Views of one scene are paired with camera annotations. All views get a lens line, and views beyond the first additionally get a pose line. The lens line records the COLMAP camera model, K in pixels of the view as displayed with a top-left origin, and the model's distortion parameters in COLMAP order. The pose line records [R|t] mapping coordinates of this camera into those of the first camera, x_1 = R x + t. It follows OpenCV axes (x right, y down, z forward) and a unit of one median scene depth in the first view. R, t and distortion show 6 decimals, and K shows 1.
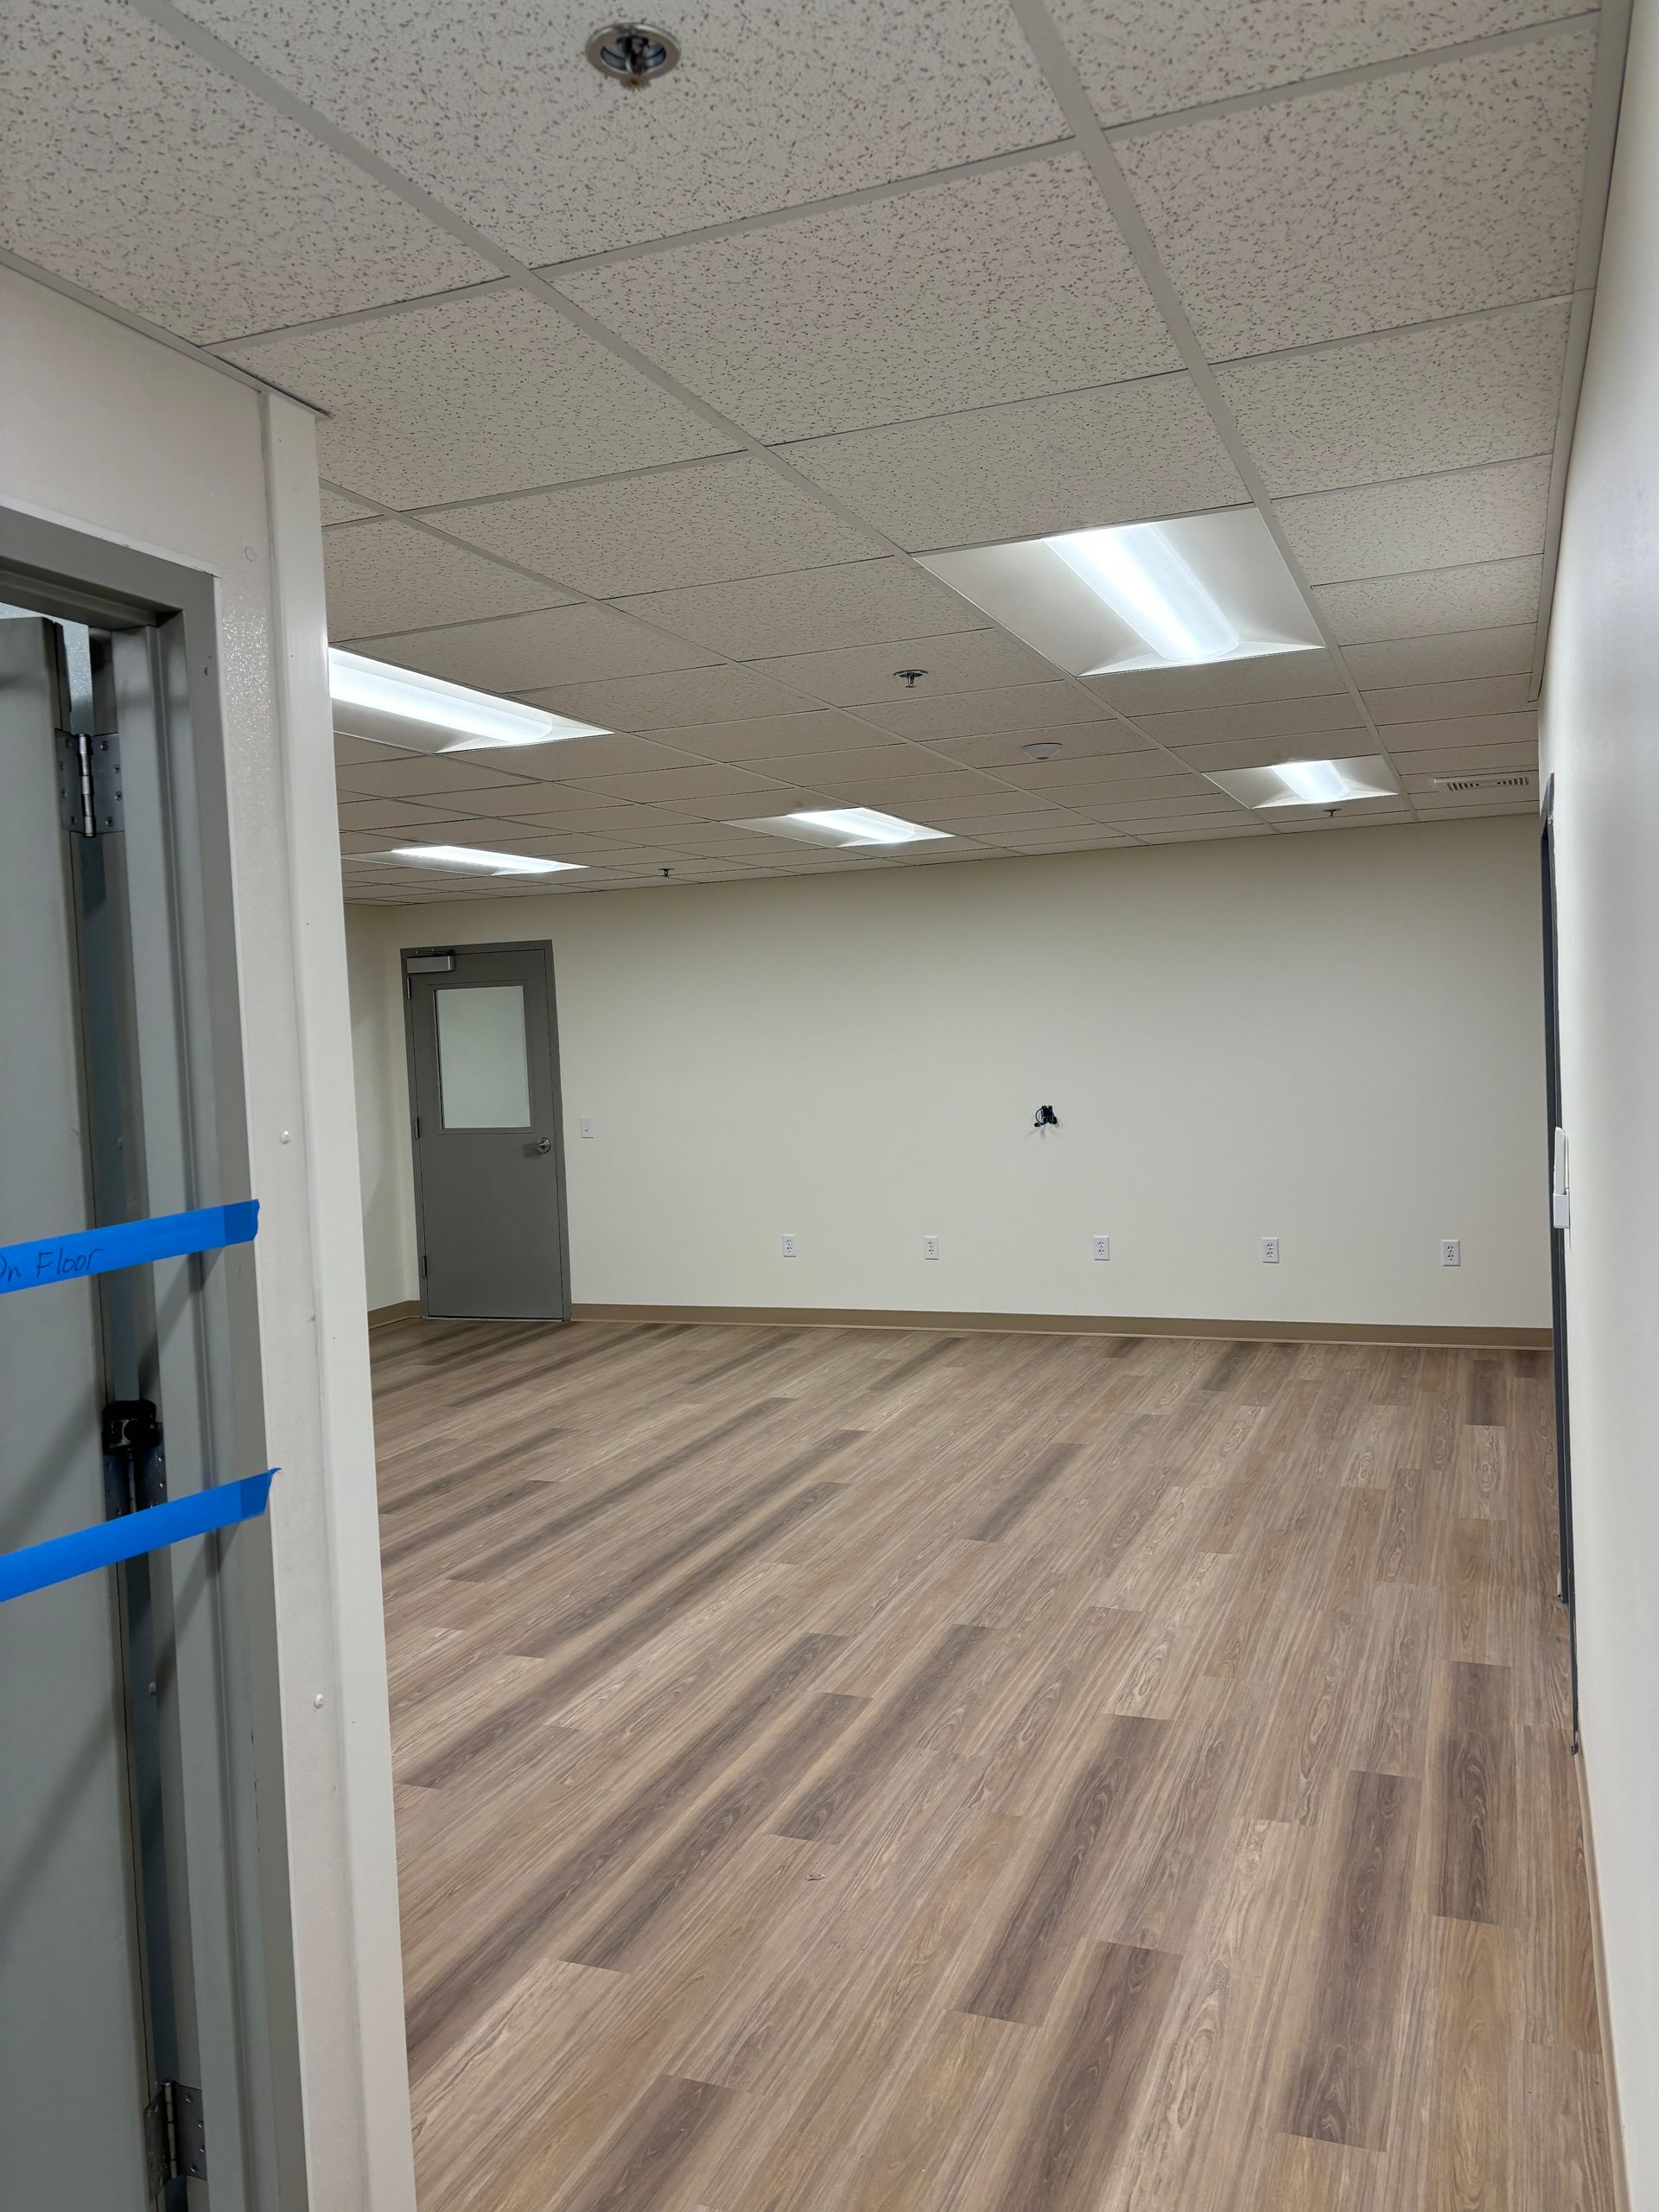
lens RADIAL K [[1665.9, 0, 841.2], [0, 1665.9, 1090.5], [0, 0, 1]] dist [0.048164, -0.054066]
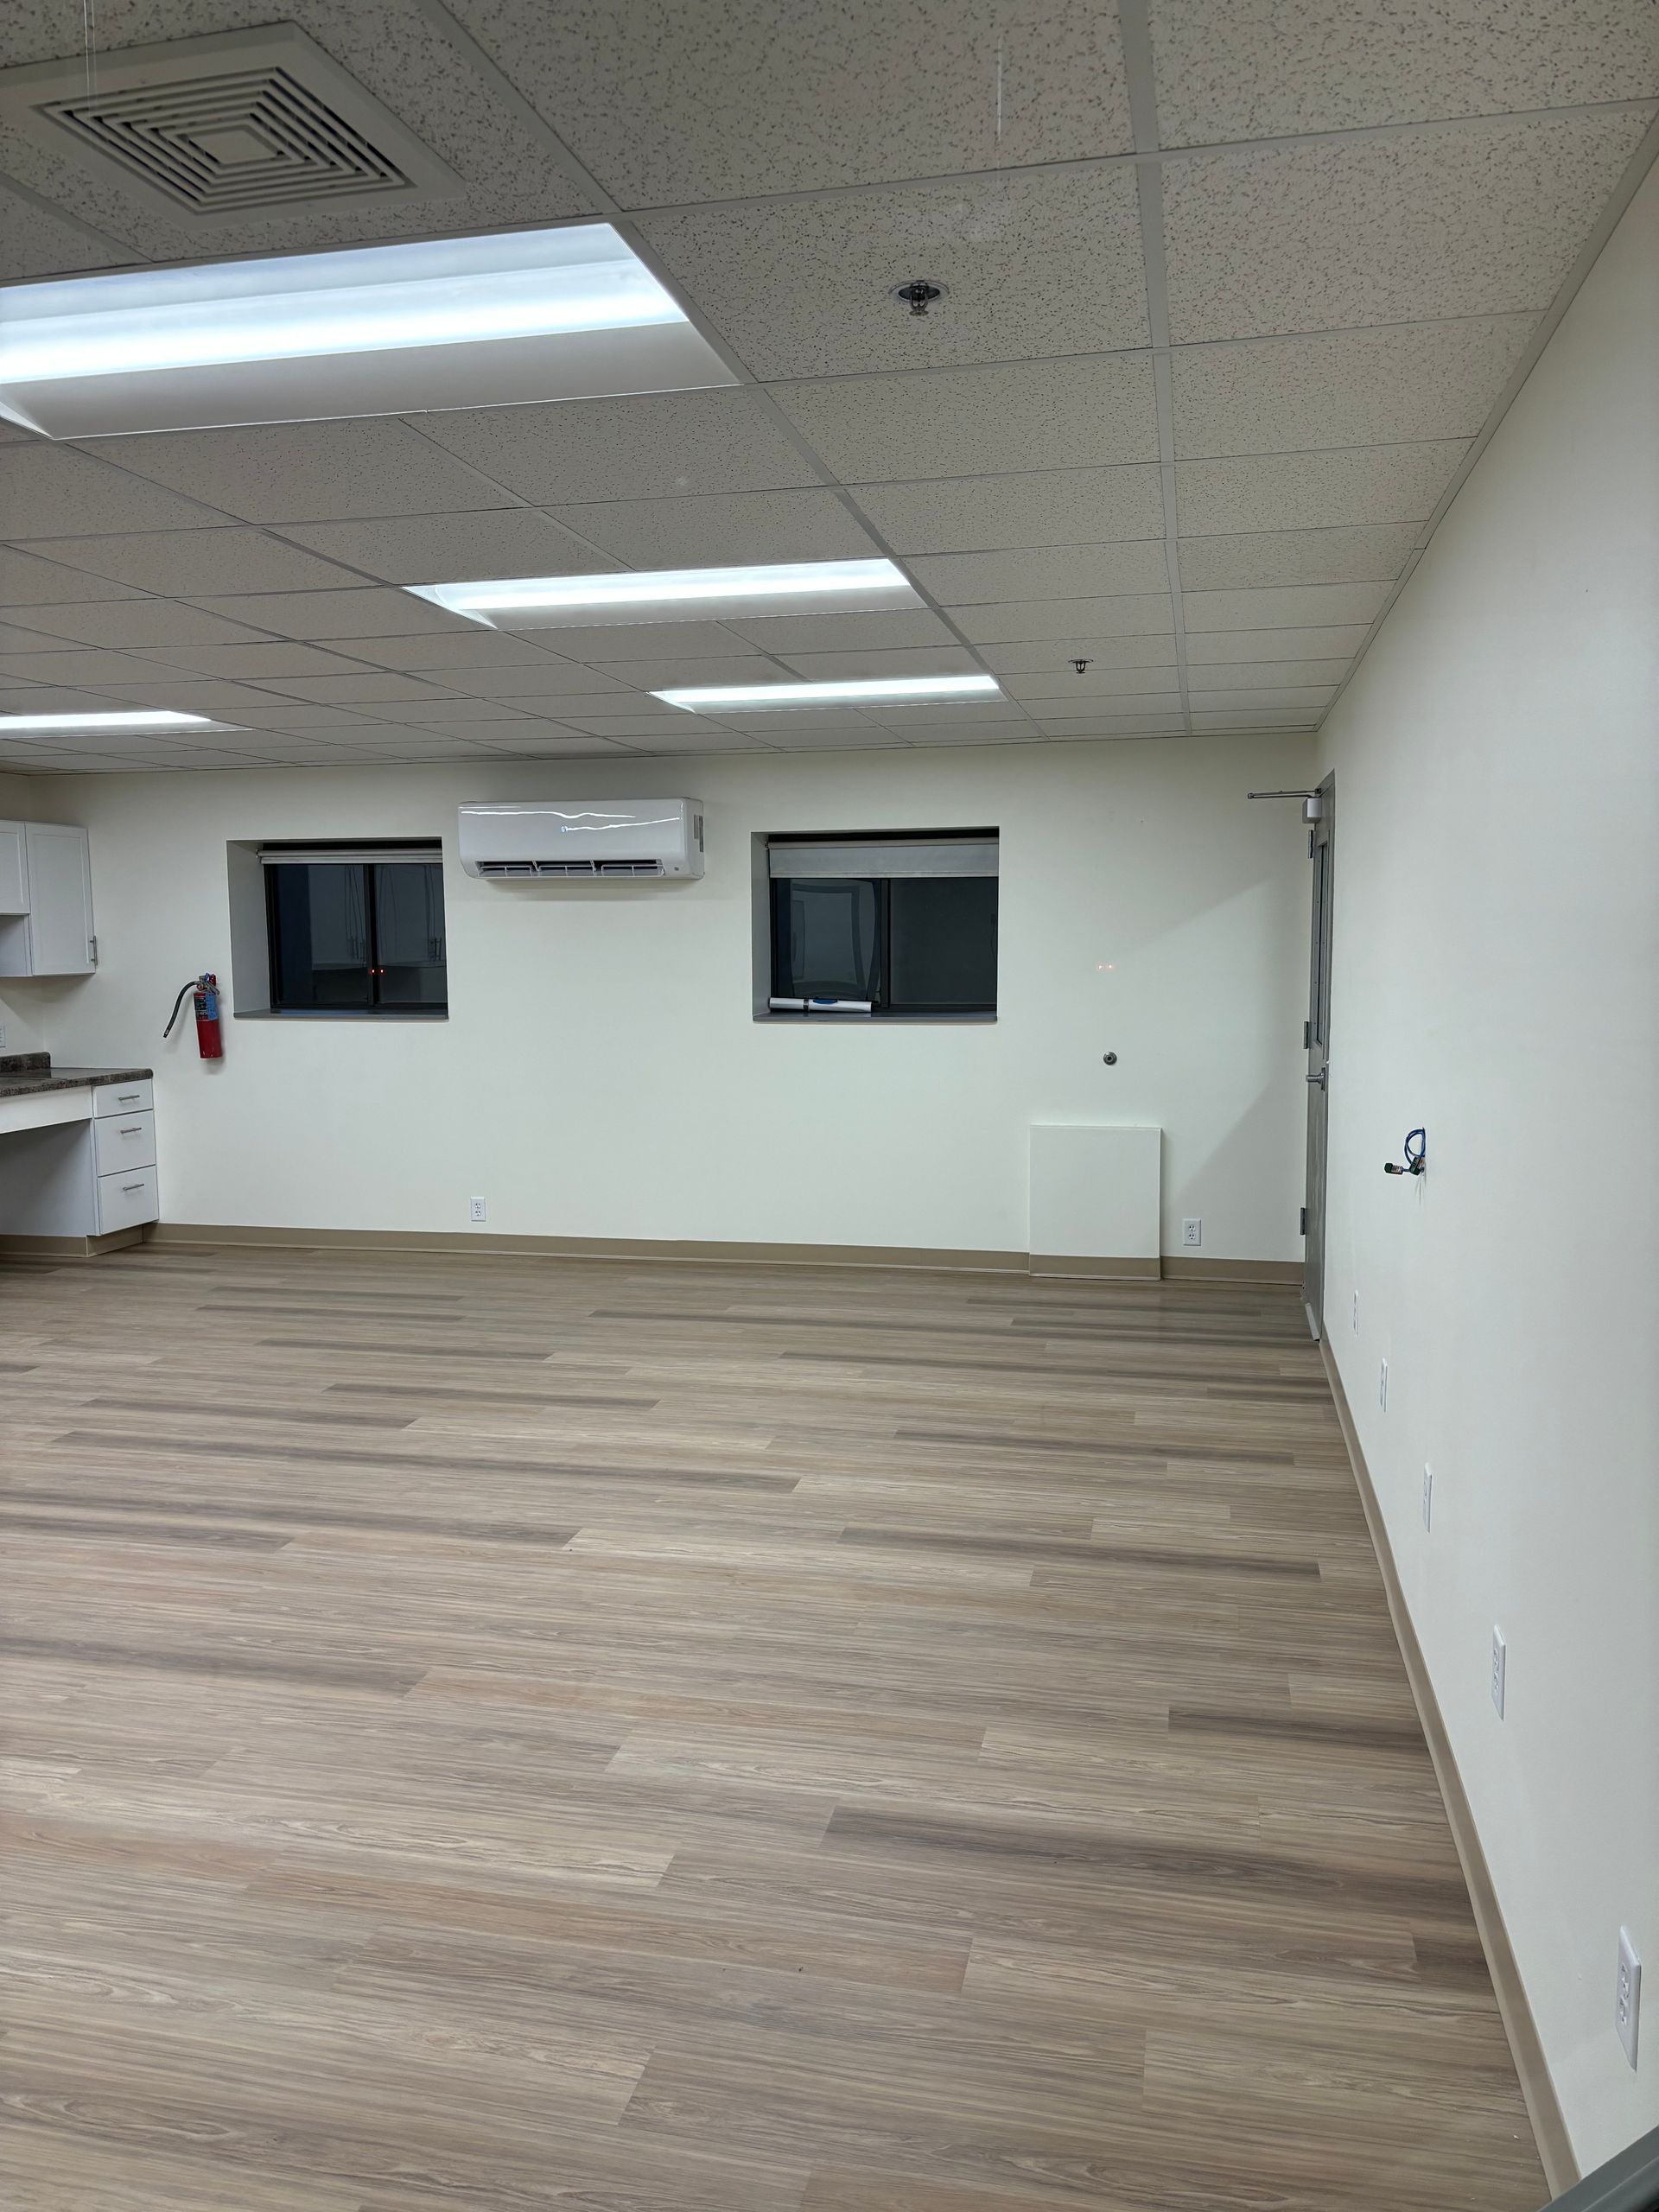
lens RADIAL K [[1665.9, 0, 817.2], [0, 1665.9, 1104.1], [0, 0, 1]] dist [0.048164, -0.054066]
pose [[0.148987, 0.145020, -0.978147, 0.863561], [-0.038833, 0.989282, 0.140756, -0.086586], [0.988076, 0.017013, 0.153022, 1.311240]]
